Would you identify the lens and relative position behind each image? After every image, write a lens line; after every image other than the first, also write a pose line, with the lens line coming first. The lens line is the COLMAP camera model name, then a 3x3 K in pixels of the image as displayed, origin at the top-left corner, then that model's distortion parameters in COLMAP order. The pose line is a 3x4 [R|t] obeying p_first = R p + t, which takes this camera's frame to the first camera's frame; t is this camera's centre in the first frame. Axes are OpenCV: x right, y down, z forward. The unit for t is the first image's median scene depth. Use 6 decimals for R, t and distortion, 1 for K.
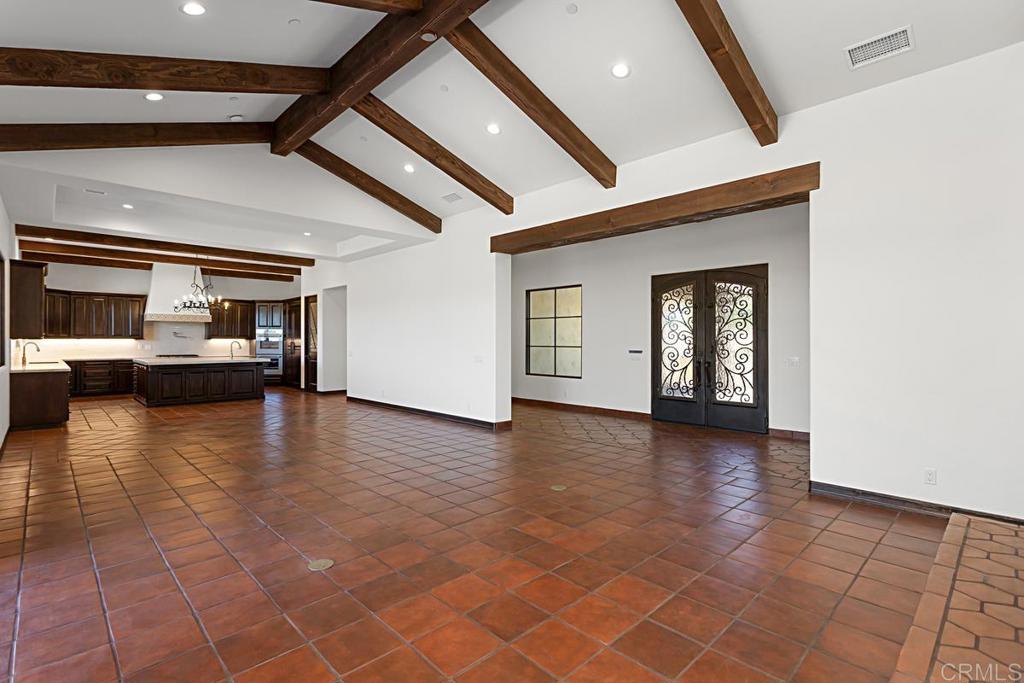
lens RADIAL K [[489.4, 0, 514.0], [0, 489.4, 341.7], [0, 0, 1]] dist [0.003773, 0.001421]
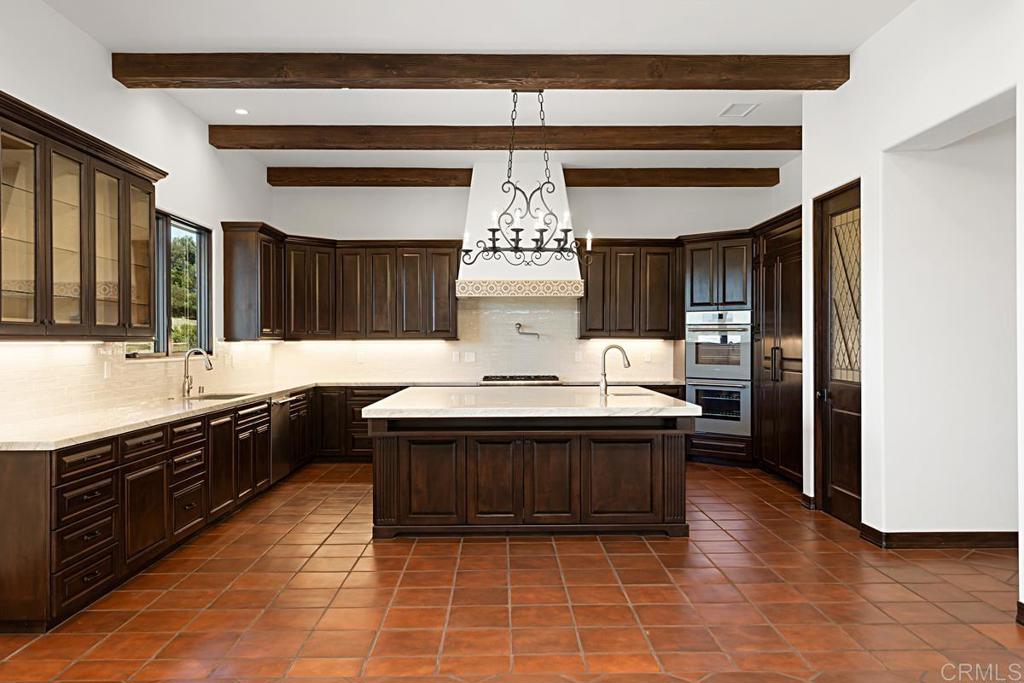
lens RADIAL K [[828.6, 0, 512.3], [0, 828.6, 342.6], [0, 0, 1]] dist [0.030847, 0.003493]
pose [[0.743670, -0.002120, -0.668543, -0.207367], [0.001762, 0.999998, -0.001212, -0.001499], [0.668544, -0.000277, 0.743672, 0.458530]]
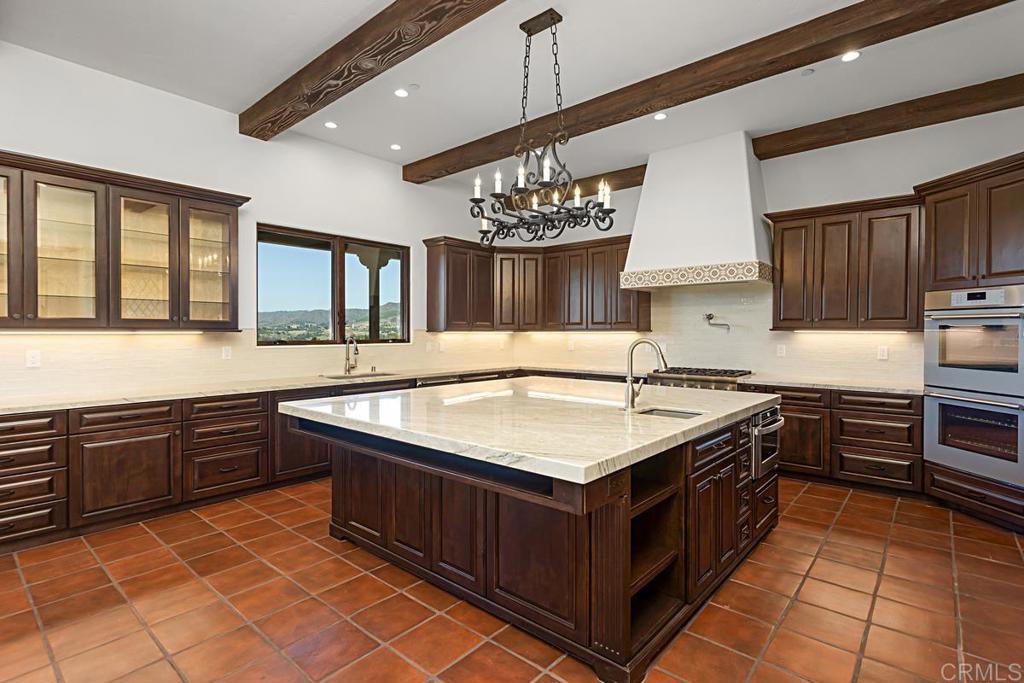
lens RADIAL K [[489.4, 0, 513.0], [0, 489.4, 337.9], [0, 0, 1]] dist [0.003773, 0.001421]
pose [[0.089646, 0.011028, -0.995913, -0.298692], [-0.003520, 0.999936, 0.010755, -0.003127], [0.995967, 0.002542, 0.089679, 0.813755]]
